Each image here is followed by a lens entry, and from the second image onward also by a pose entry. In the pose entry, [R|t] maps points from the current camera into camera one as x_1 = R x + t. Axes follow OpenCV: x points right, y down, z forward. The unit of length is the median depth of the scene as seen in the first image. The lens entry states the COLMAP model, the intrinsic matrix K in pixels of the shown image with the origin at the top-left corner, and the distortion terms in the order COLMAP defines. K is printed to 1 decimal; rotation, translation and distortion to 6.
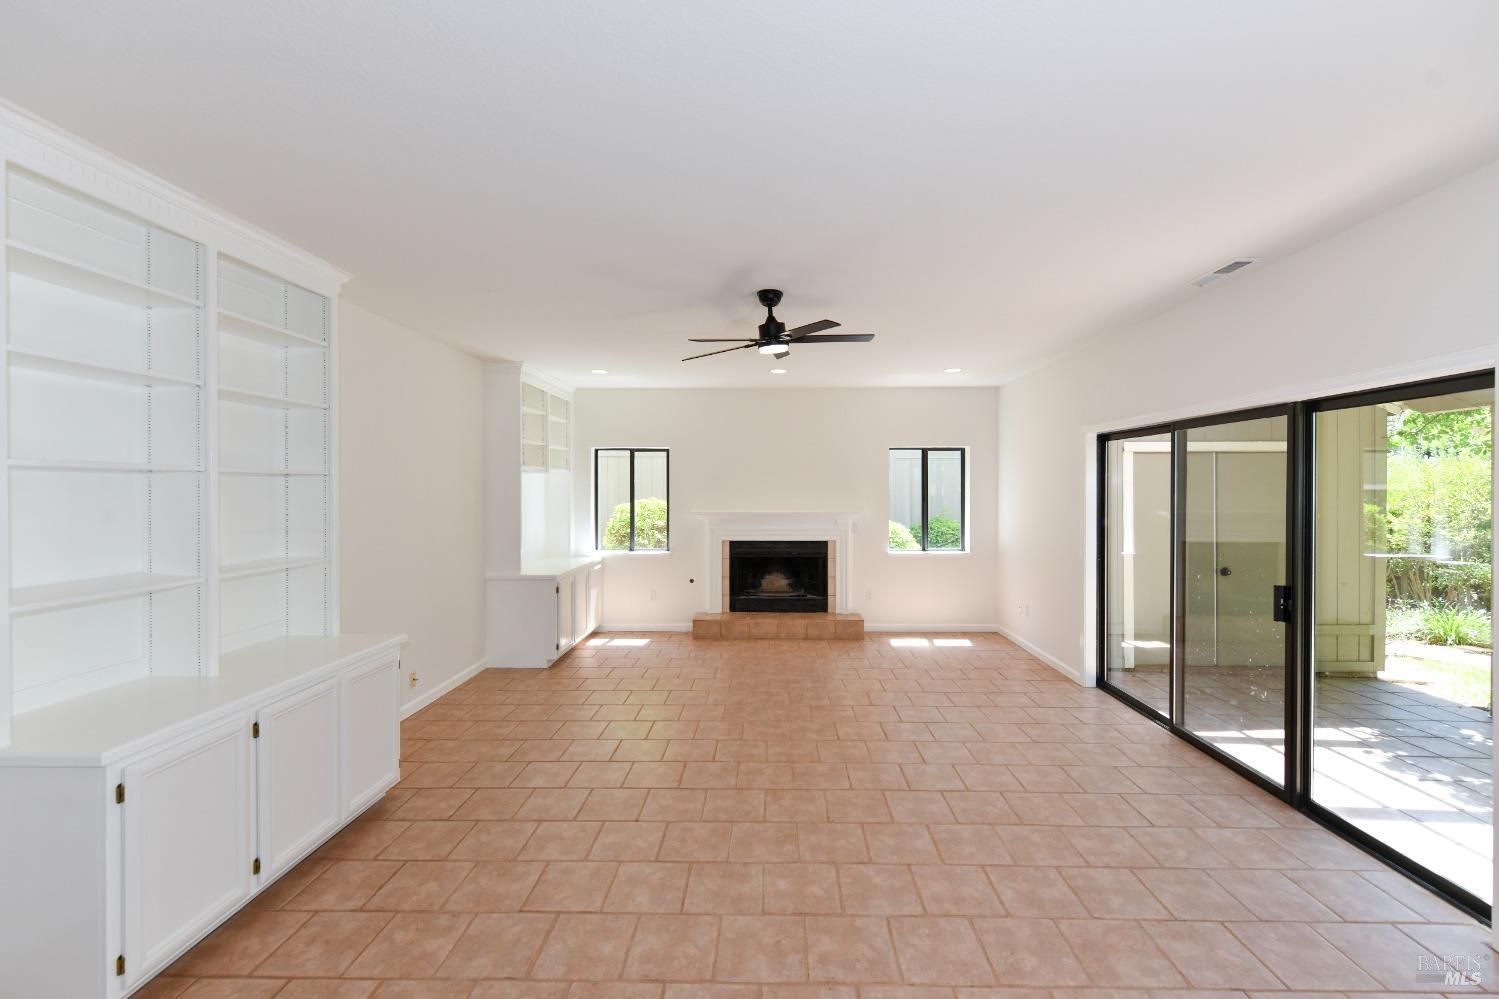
lens RADIAL K [[584.7, 0, 753.2], [0, 584.7, 491.4], [0, 0, 1]] dist [0.000829, -0.000120]
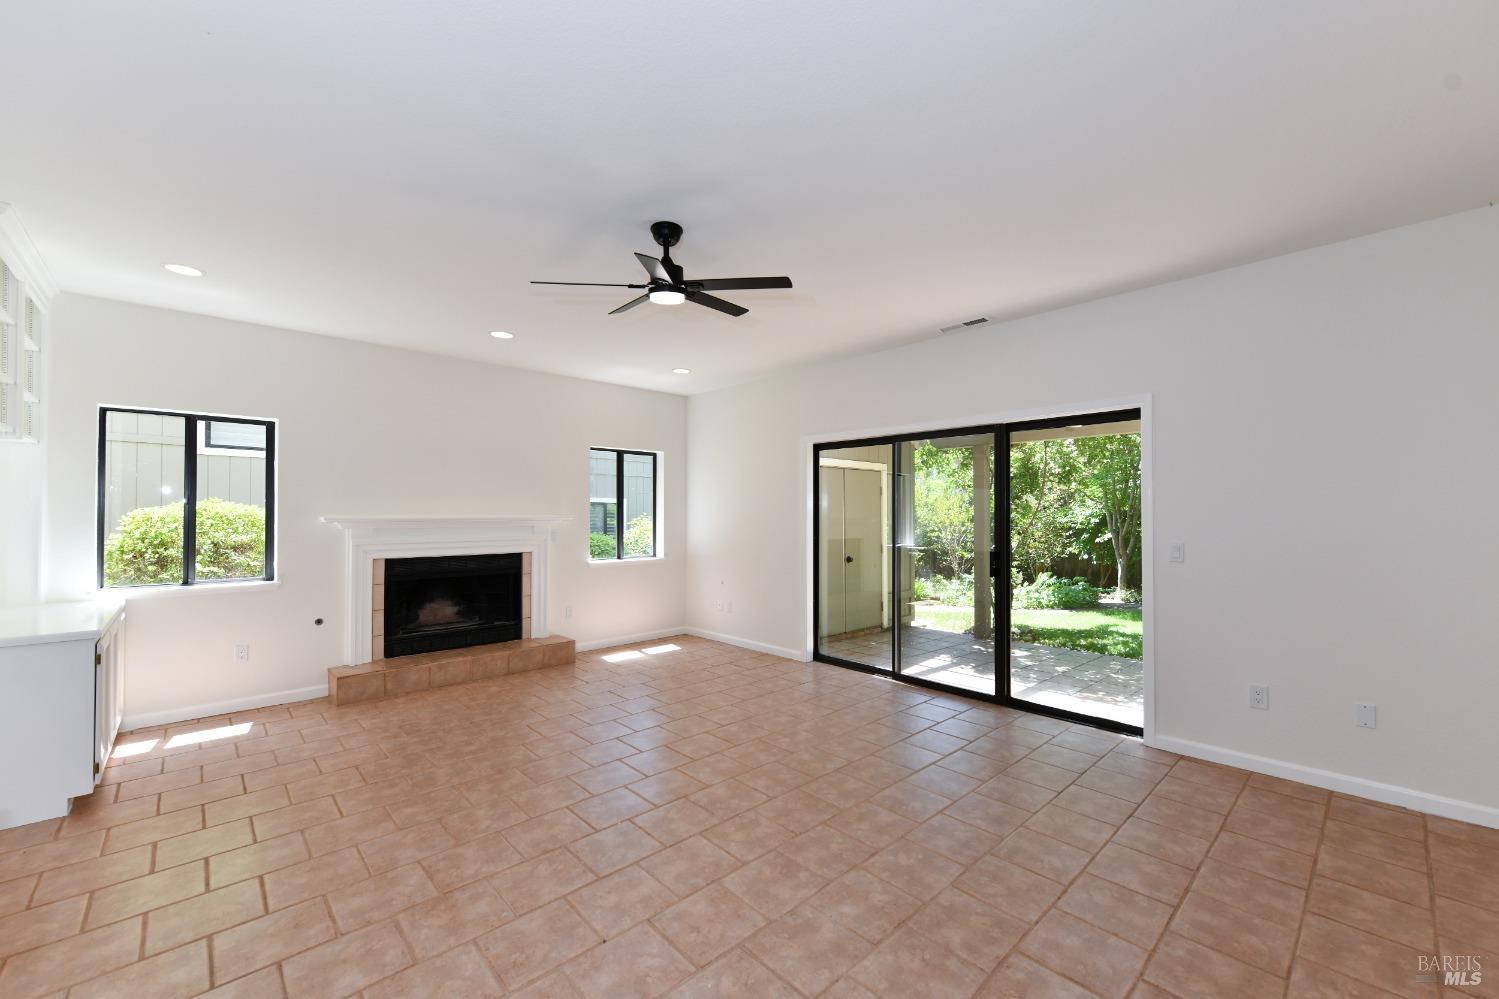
lens RADIAL K [[600.2, 0, 749.5], [0, 600.2, 499.5], [0, 0, 1]] dist [0.001353, -0.000203]
pose [[0.713423, 0.018678, 0.700485, -0.256220], [0.001200, 0.999611, -0.027877, 0.035264], [-0.700733, 0.020729, 0.713123, 0.172959]]
